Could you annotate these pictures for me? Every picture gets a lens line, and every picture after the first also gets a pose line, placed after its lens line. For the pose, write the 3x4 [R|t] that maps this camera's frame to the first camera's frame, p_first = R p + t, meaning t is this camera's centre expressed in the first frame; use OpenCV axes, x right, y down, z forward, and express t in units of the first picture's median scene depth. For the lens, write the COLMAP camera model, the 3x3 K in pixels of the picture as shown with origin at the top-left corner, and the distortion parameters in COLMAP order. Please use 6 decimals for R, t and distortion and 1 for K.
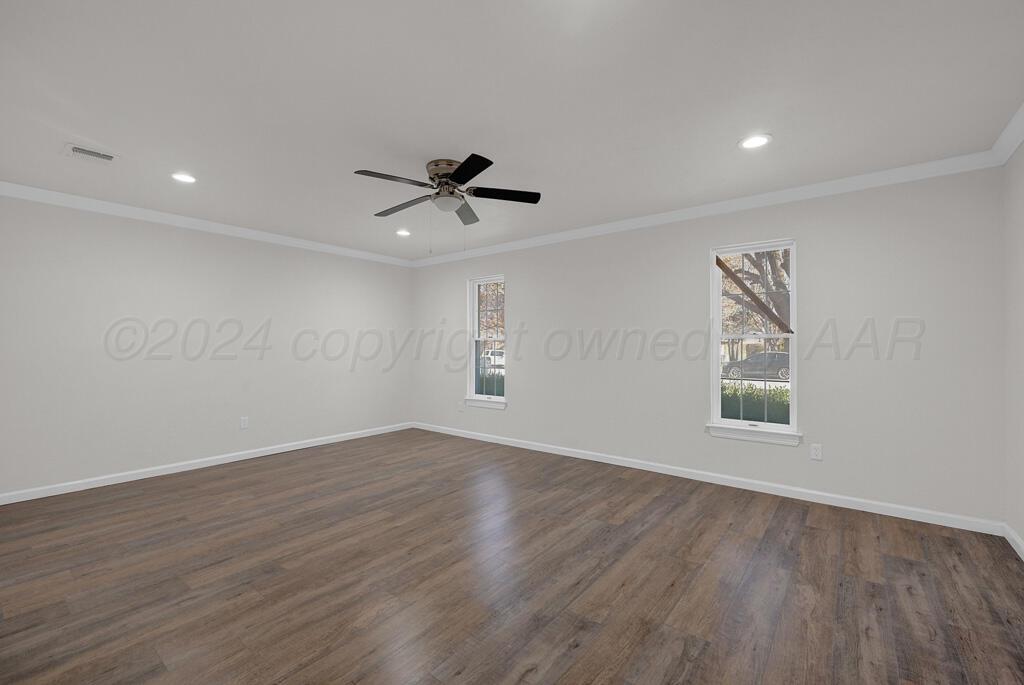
lens RADIAL K [[432.7, 0, 515.2], [0, 432.7, 339.2], [0, 0, 1]] dist [-0.000963, -0.000411]
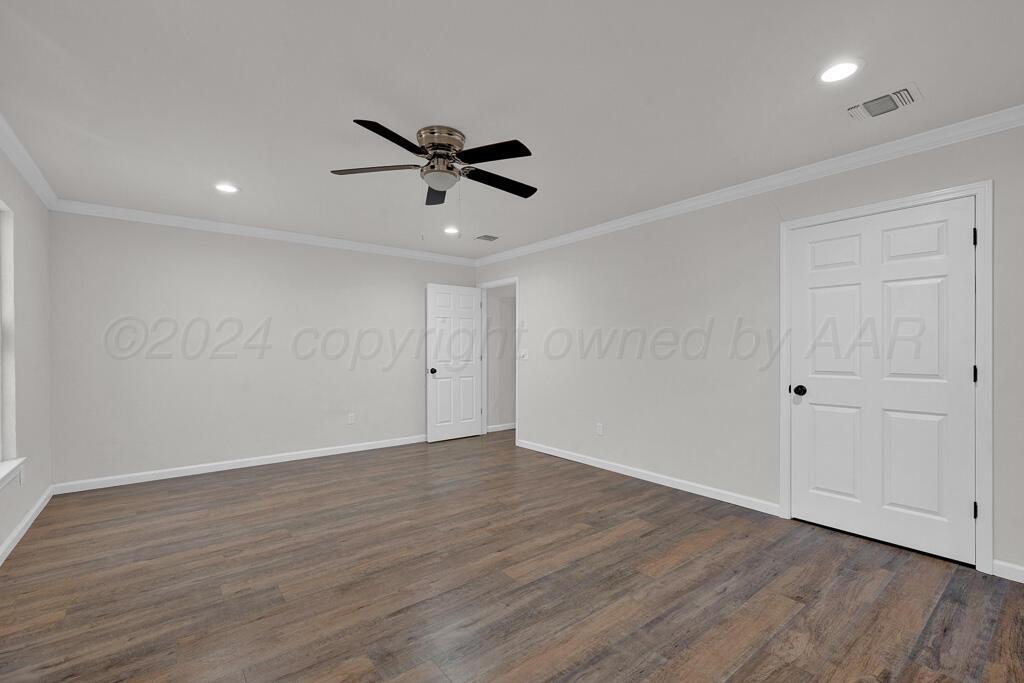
lens RADIAL K [[456.2, 0, 512.0], [0, 456.2, 341.5], [0, 0, 1]] dist [0.000242, -0.000058]
pose [[-0.971241, 0.004986, 0.238046, -0.542825], [-0.001837, 0.999594, -0.028435, 0.027755], [-0.238091, -0.028054, -0.970838, 1.982127]]
